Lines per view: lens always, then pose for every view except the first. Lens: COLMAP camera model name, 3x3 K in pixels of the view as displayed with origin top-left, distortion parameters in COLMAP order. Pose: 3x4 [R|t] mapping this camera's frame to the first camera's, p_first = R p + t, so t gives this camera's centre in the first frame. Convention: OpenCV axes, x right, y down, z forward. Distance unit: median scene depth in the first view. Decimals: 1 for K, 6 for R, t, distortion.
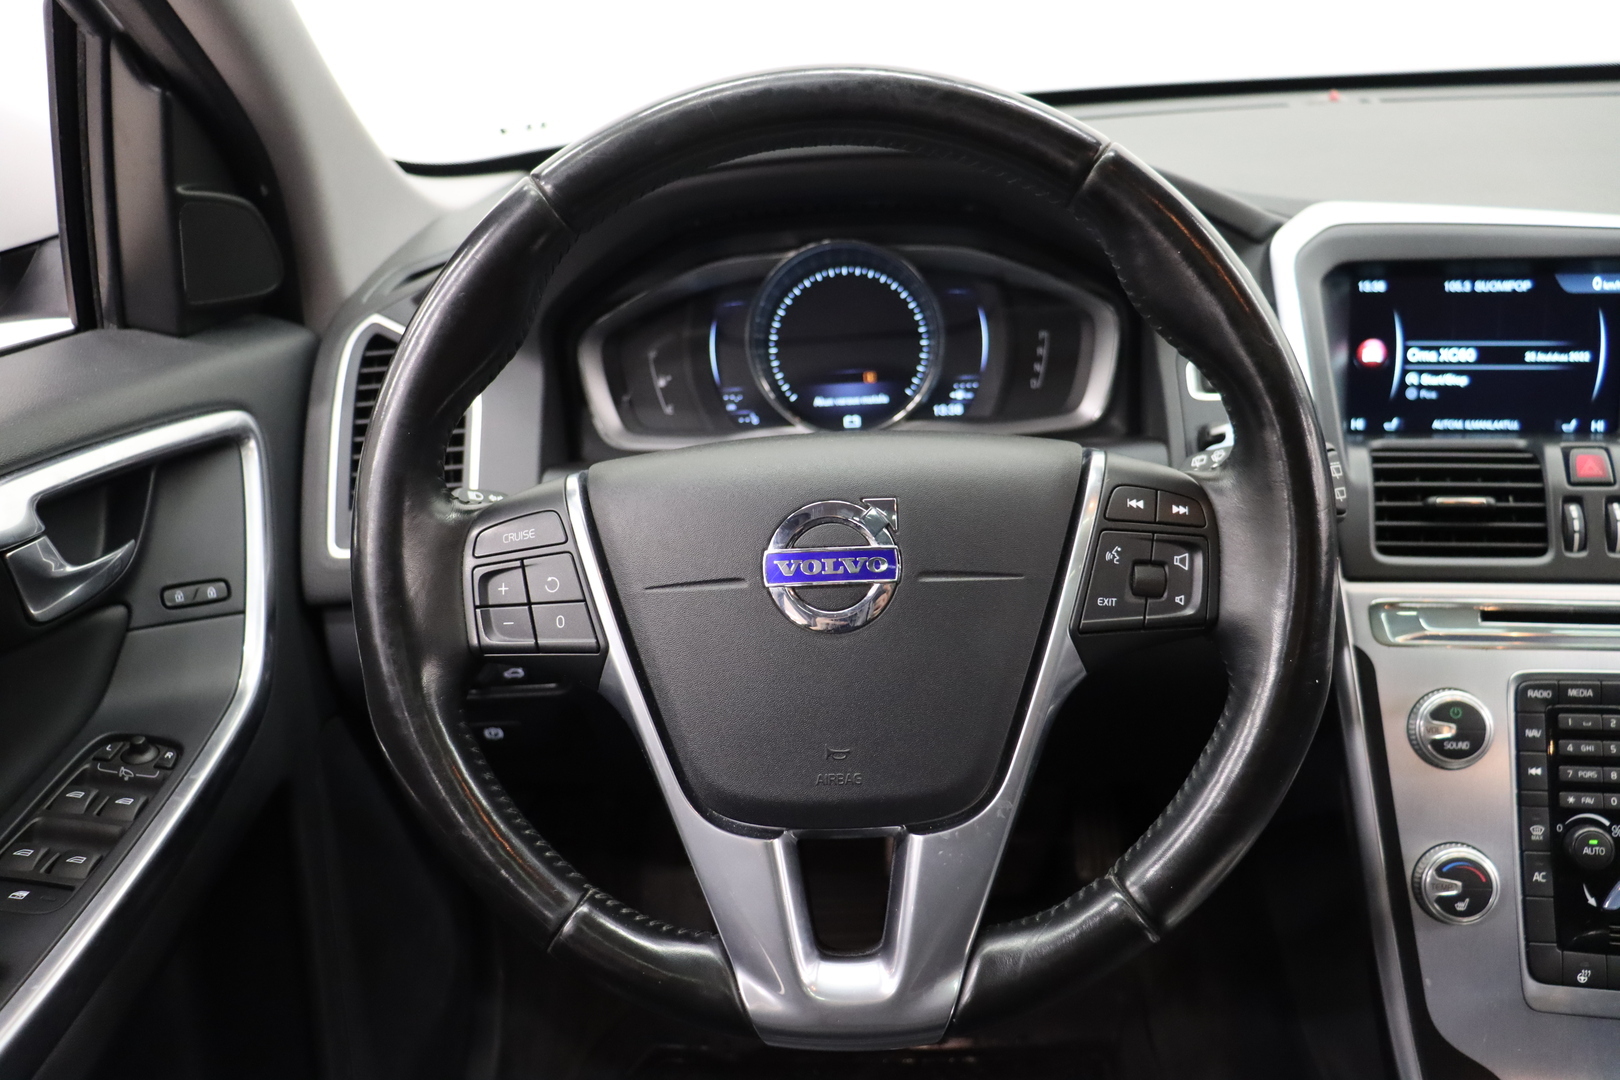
lens RADIAL K [[1380.5, 0, 870.1], [0, 1380.5, 537.3], [0, 0, 1]] dist [-0.207126, 0.220432]
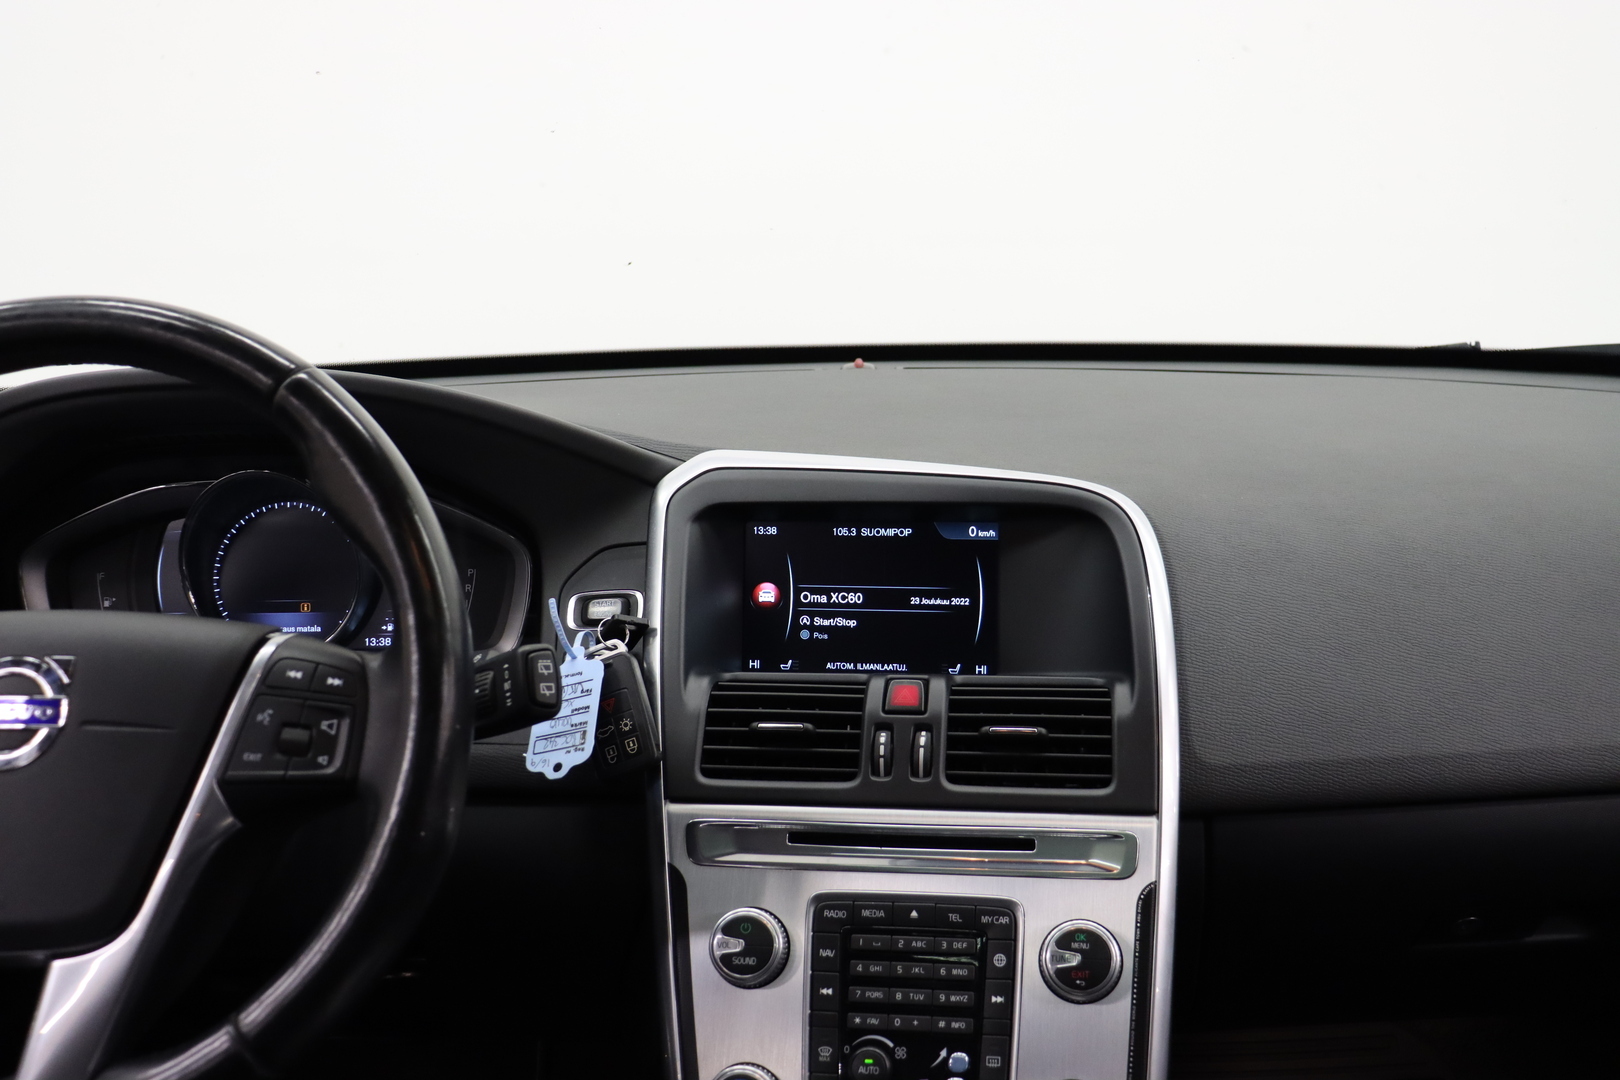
lens RADIAL K [[1603.8, 0, 810.0], [0, 1603.8, 540.0], [0, 0, 1]] dist [-0.121070, 0.178170]
pose [[0.998003, 0.043617, 0.045693, 0.448338], [-0.032740, 0.975767, -0.216348, 0.110931], [-0.054022, 0.214420, 0.975246, -0.268042]]
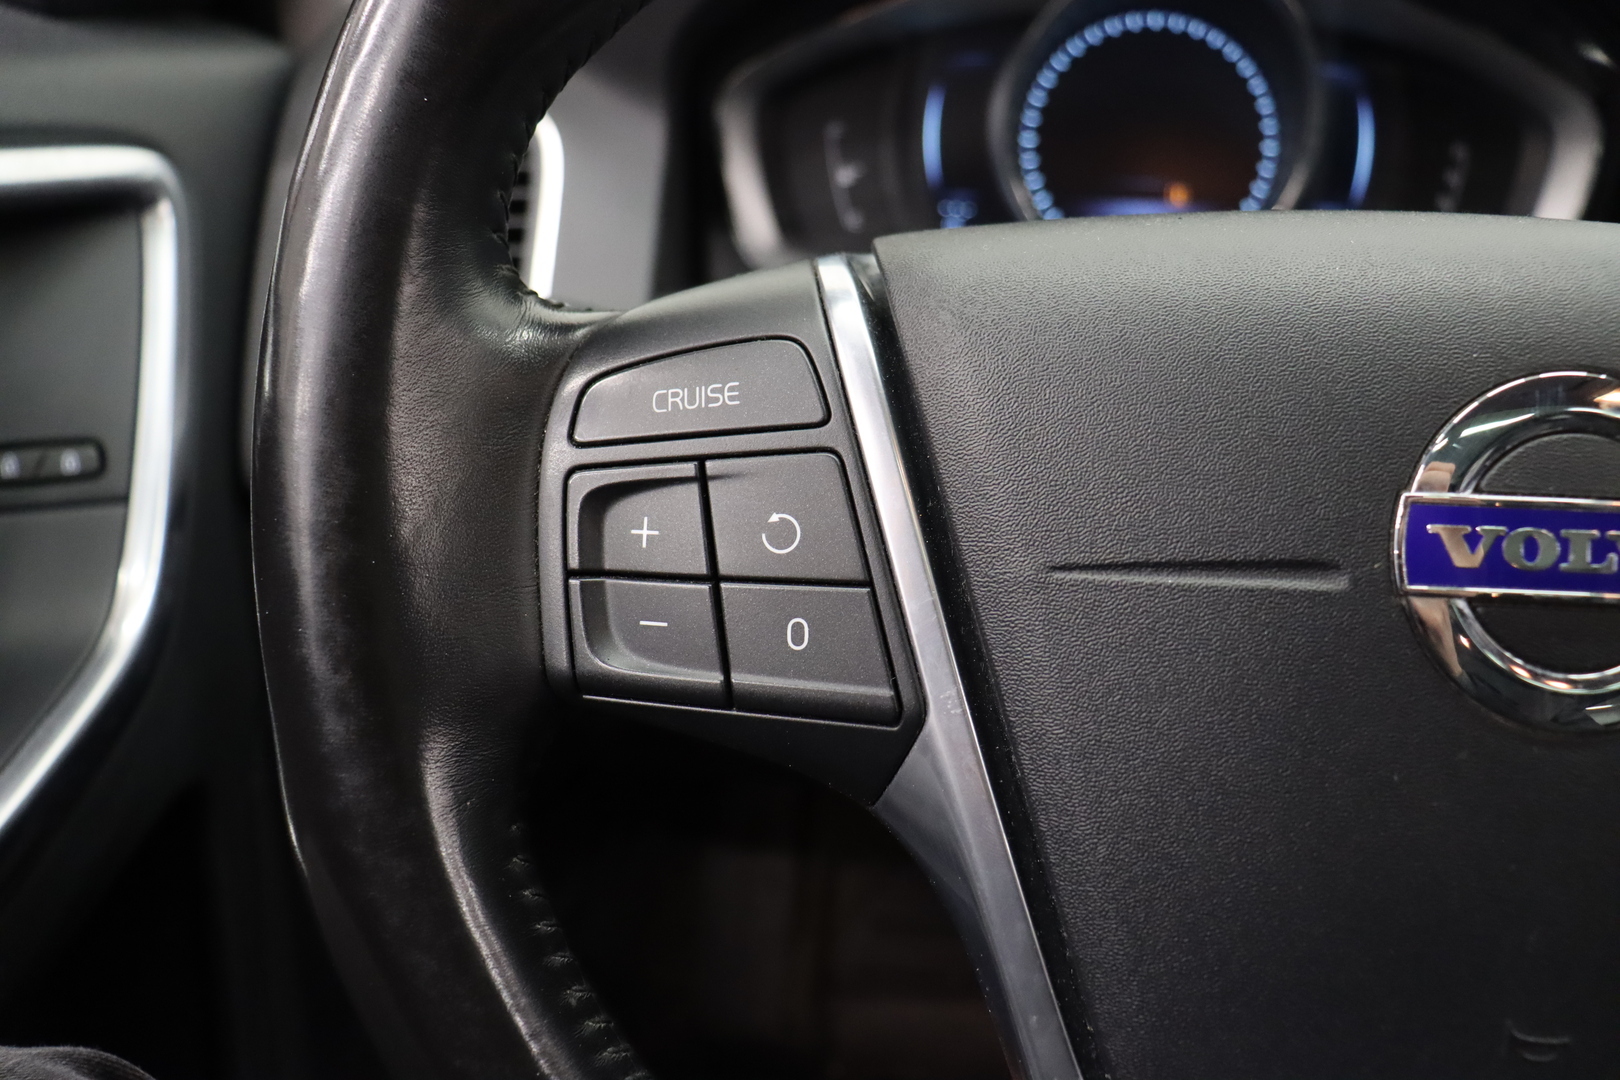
lens RADIAL K [[1380.5, 0, 870.1], [0, 1380.5, 537.3], [0, 0, 1]] dist [-0.207126, 0.220432]
pose [[0.996991, 0.076467, -0.012738, -0.166141], [-0.075220, 0.993988, 0.079565, 0.003082], [0.018745, -0.078368, 0.996748, 0.508210]]
